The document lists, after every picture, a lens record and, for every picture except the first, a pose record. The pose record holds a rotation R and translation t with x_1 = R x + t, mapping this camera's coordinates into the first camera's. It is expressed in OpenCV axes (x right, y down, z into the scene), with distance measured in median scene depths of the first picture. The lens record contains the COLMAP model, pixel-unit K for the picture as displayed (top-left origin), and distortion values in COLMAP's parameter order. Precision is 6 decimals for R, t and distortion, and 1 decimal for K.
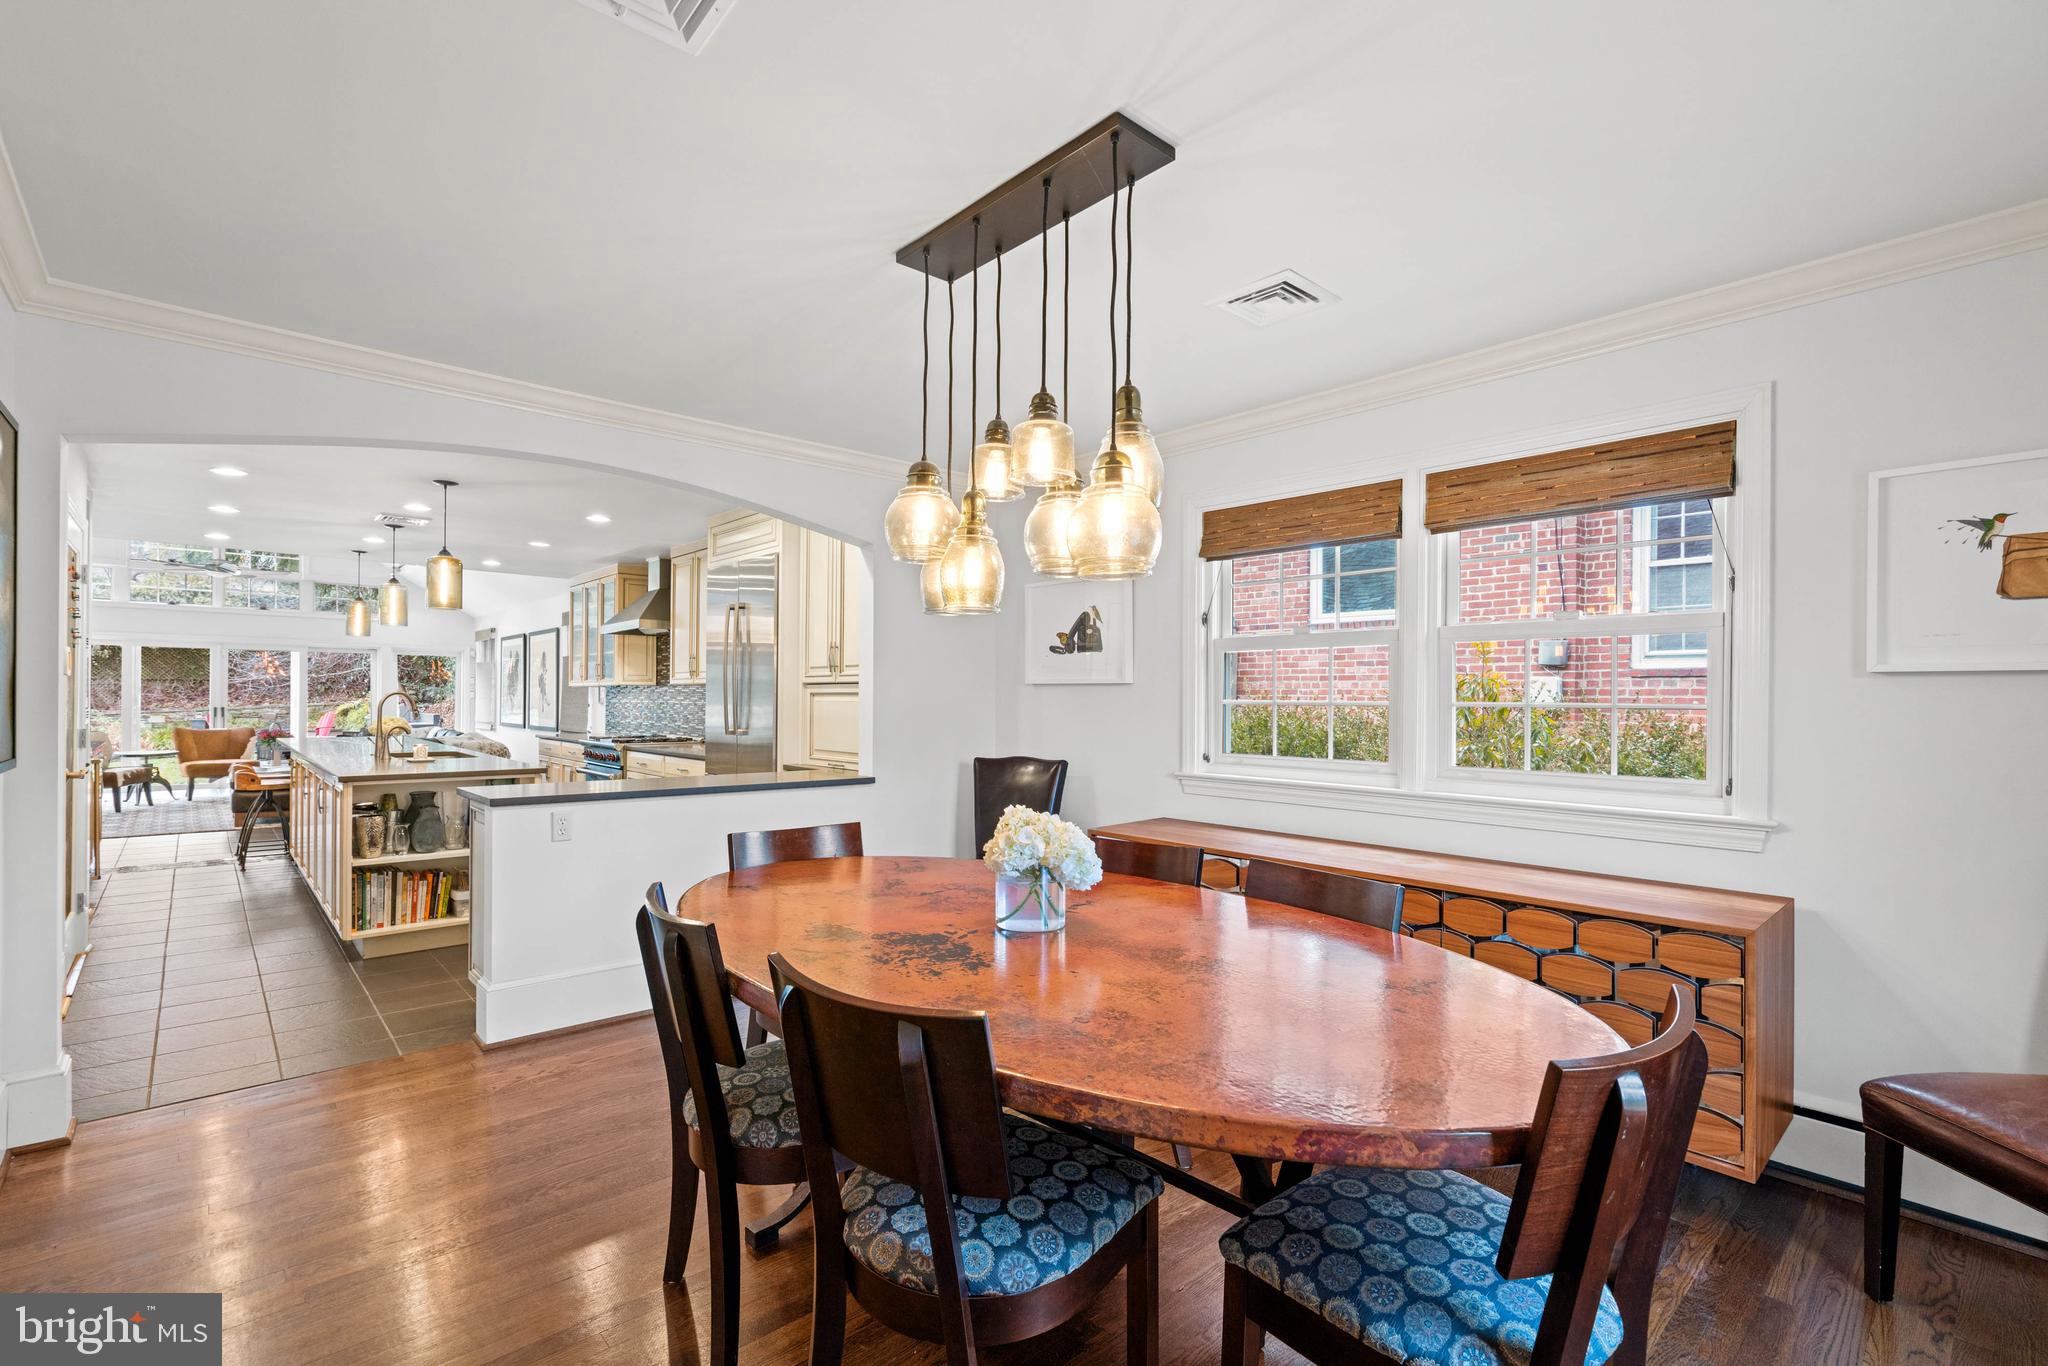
lens RADIAL K [[920.4, 0, 1014.2], [0, 920.4, 697.0], [0, 0, 1]] dist [-0.007345, 0.001661]
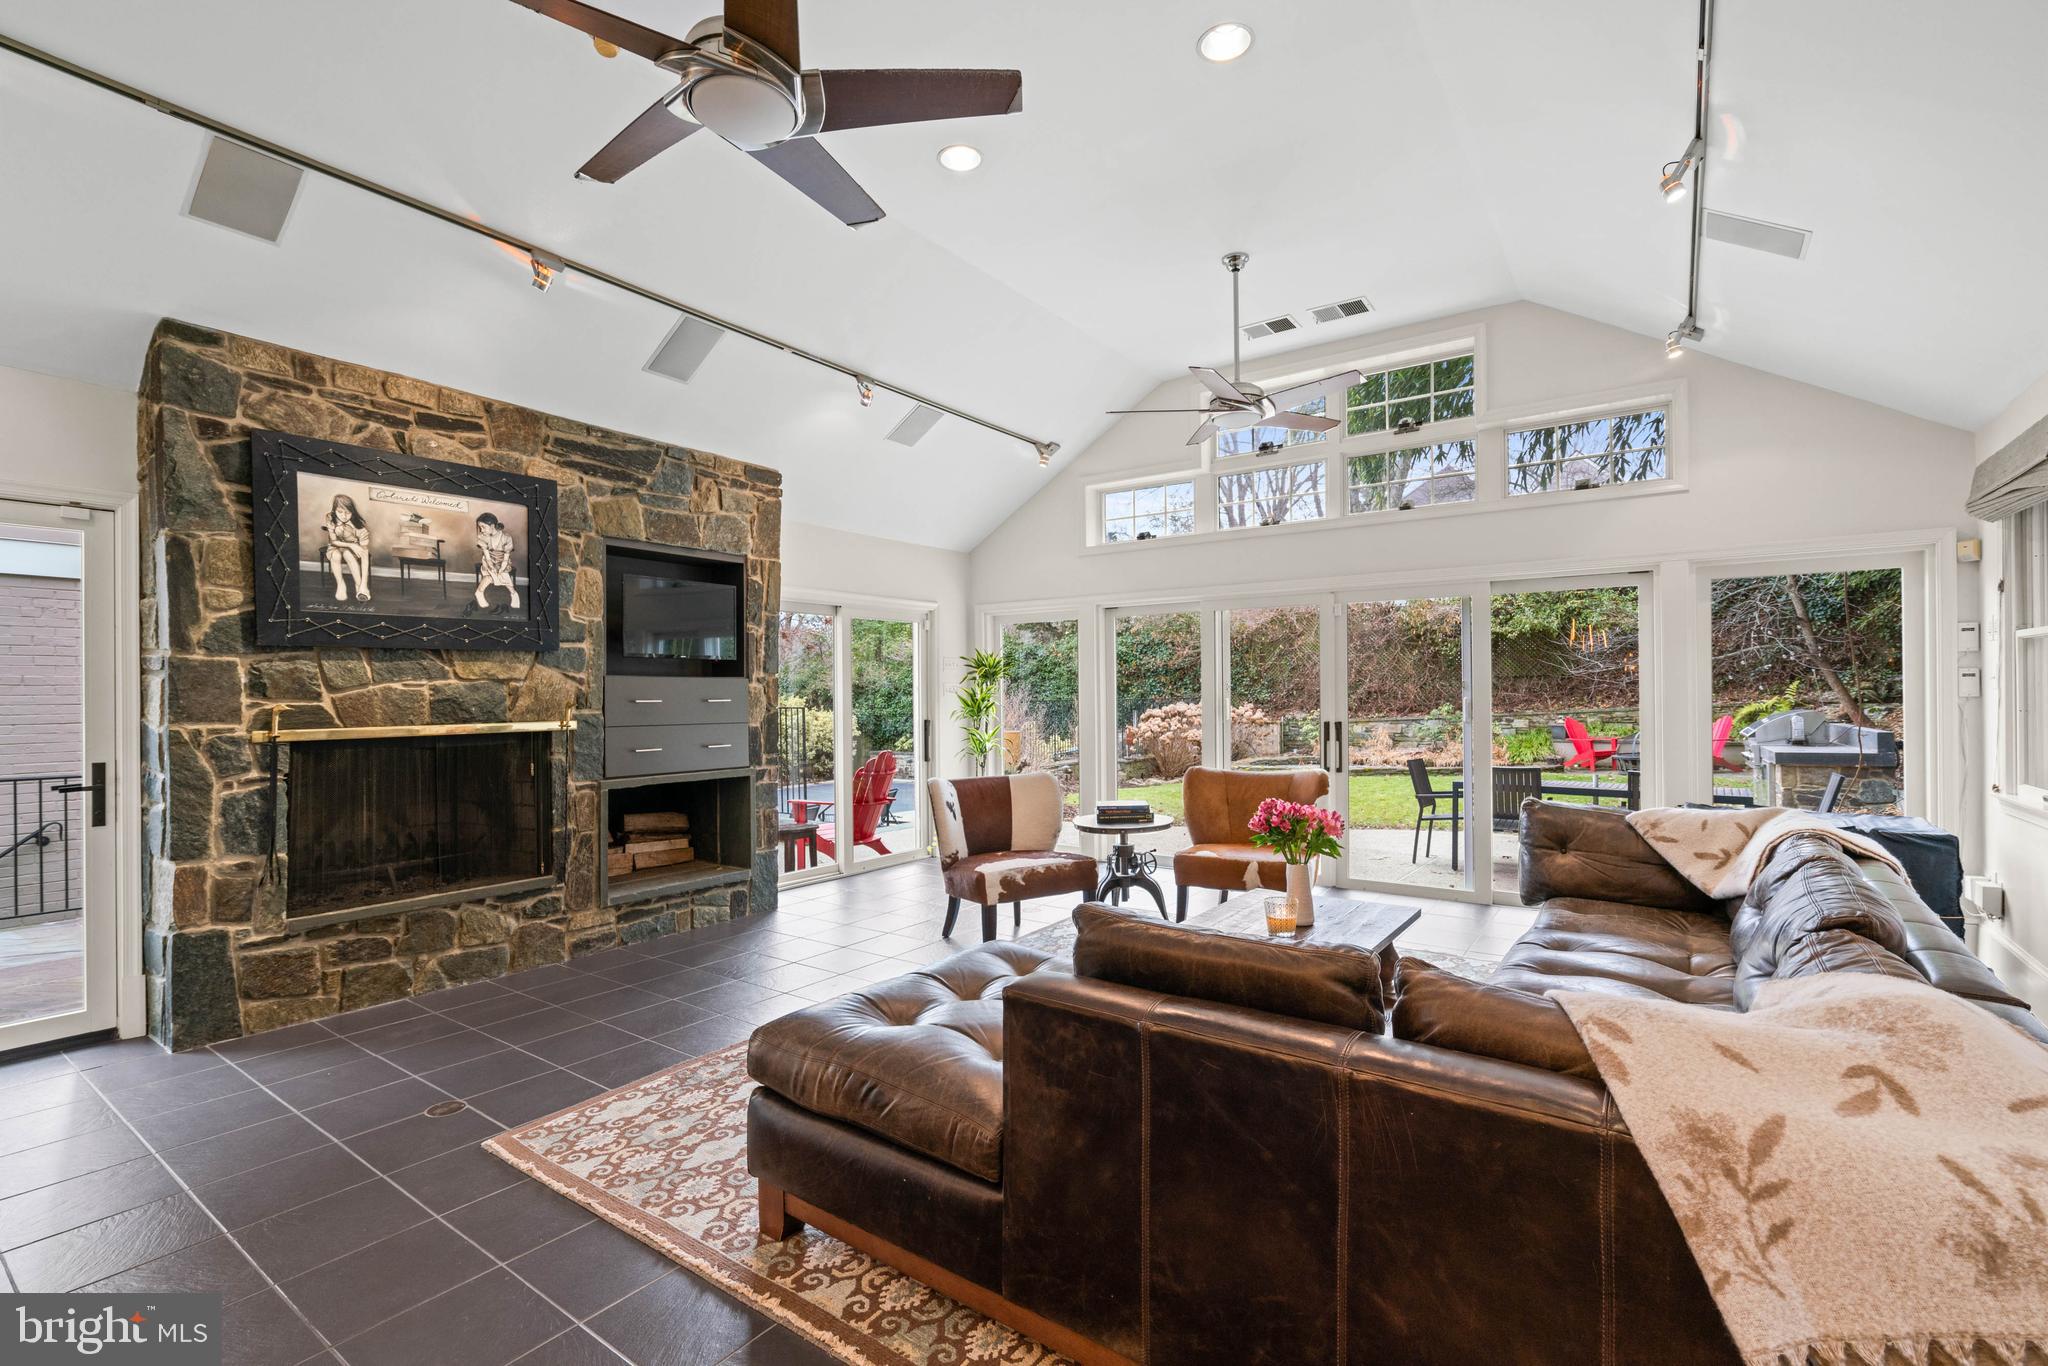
lens RADIAL K [[920.4, 0, 1027.4], [0, 920.4, 690.1], [0, 0, 1]] dist [-0.007345, 0.001661]
pose [[0.221104, -0.015319, -0.975130, -0.473209], [0.012347, 0.999840, -0.012907, -0.002006], [0.975172, -0.009186, 0.221258, 0.819169]]
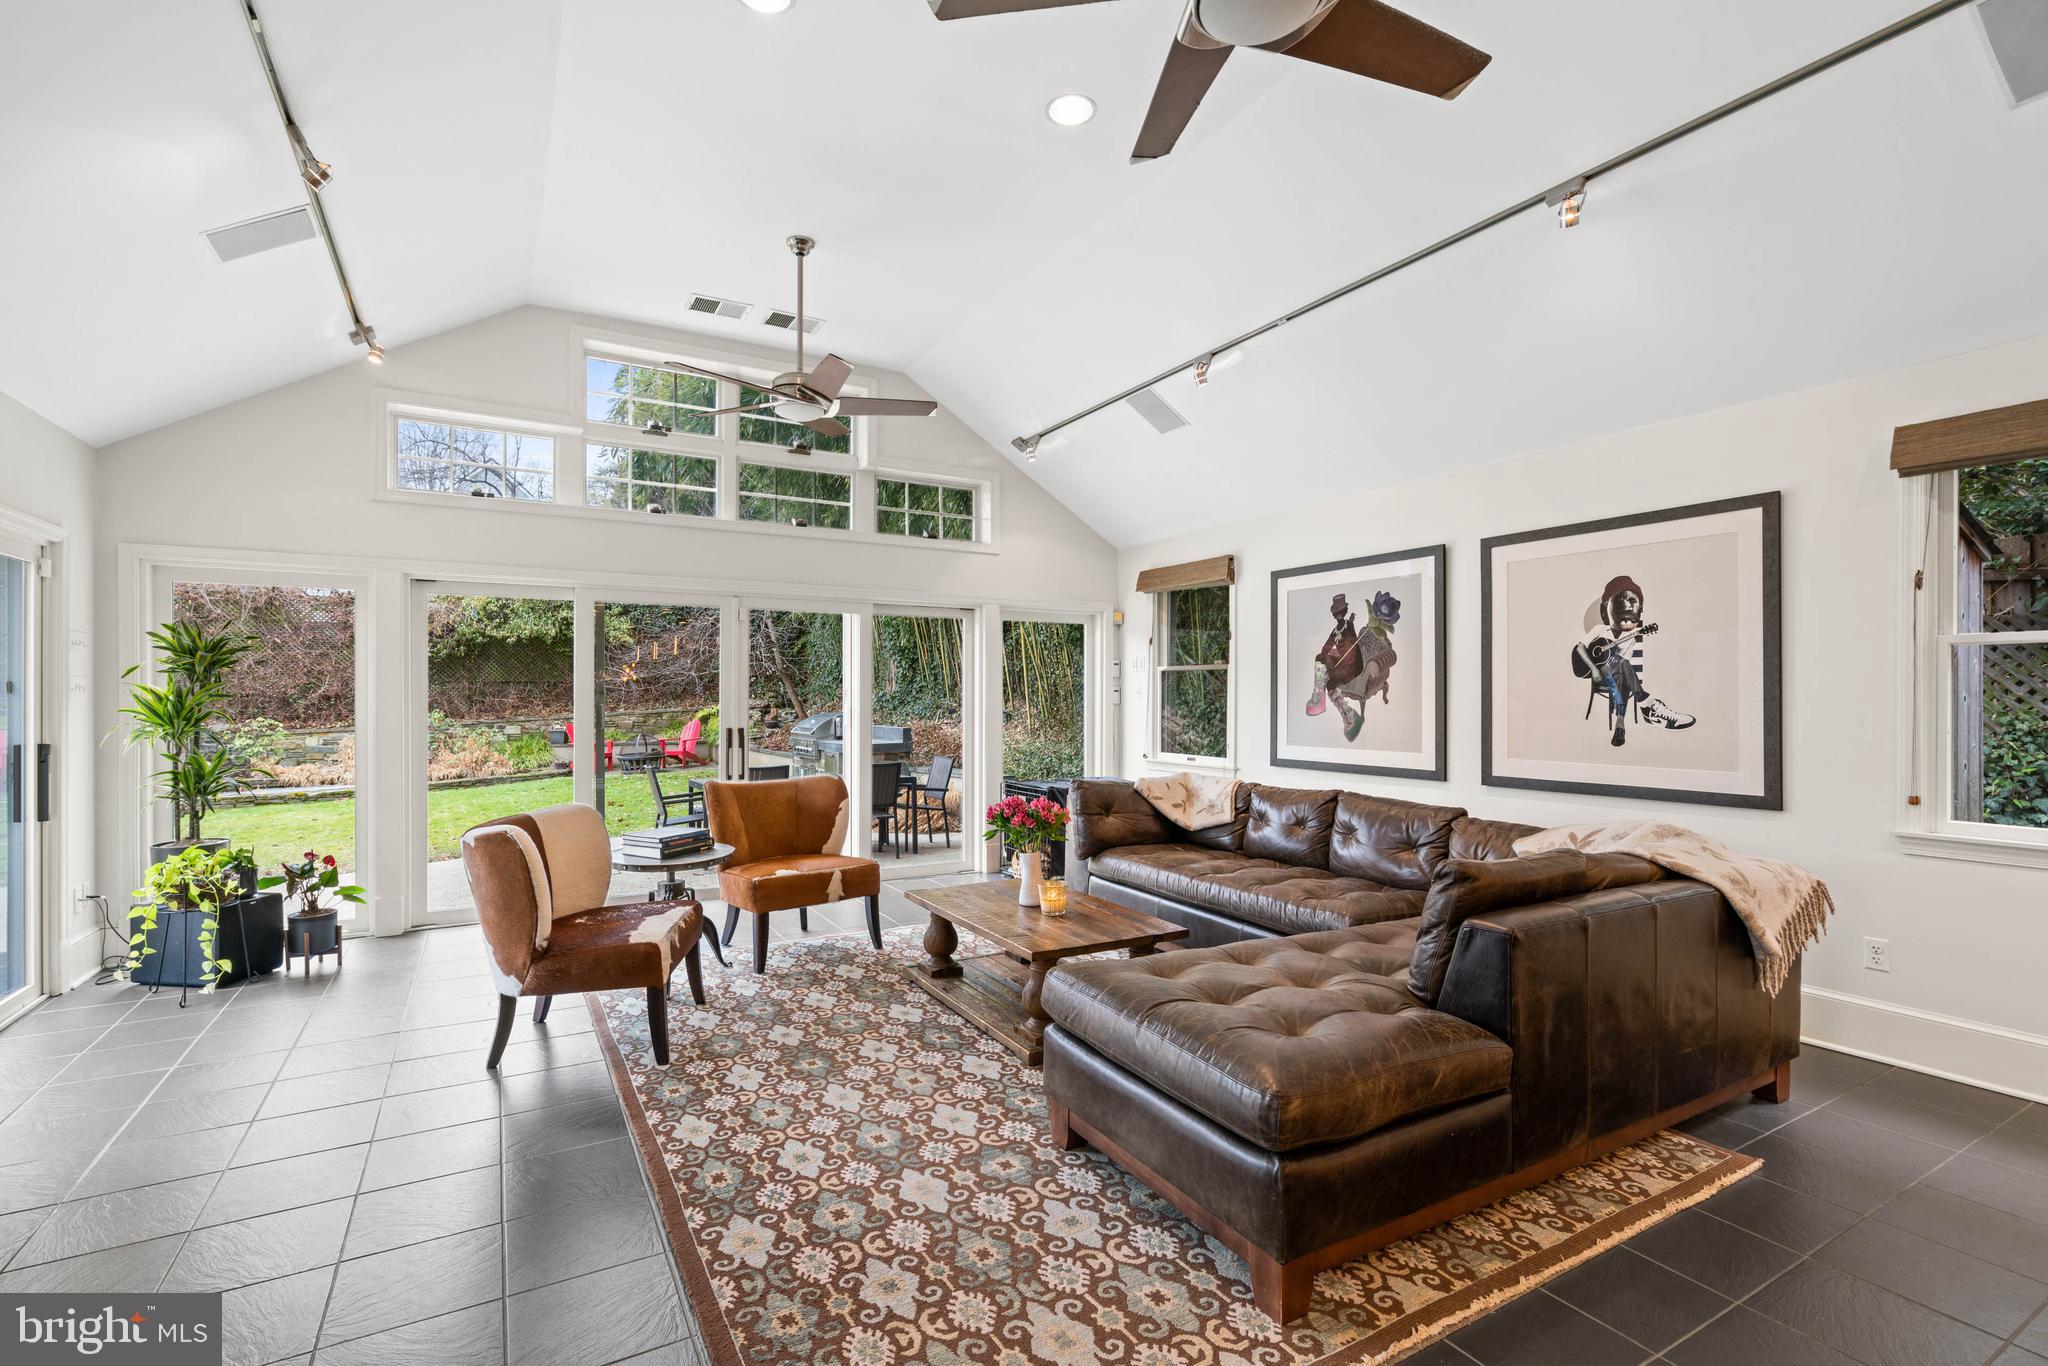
lens RADIAL K [[920.4, 0, 1011.2], [0, 920.4, 698.0], [0, 0, 1]] dist [-0.007345, 0.001661]
pose [[0.977191, -0.007436, -0.212233, -0.699841], [0.008119, 0.999964, 0.002350, -0.005659], [0.212208, -0.004019, 0.977216, 0.623709]]
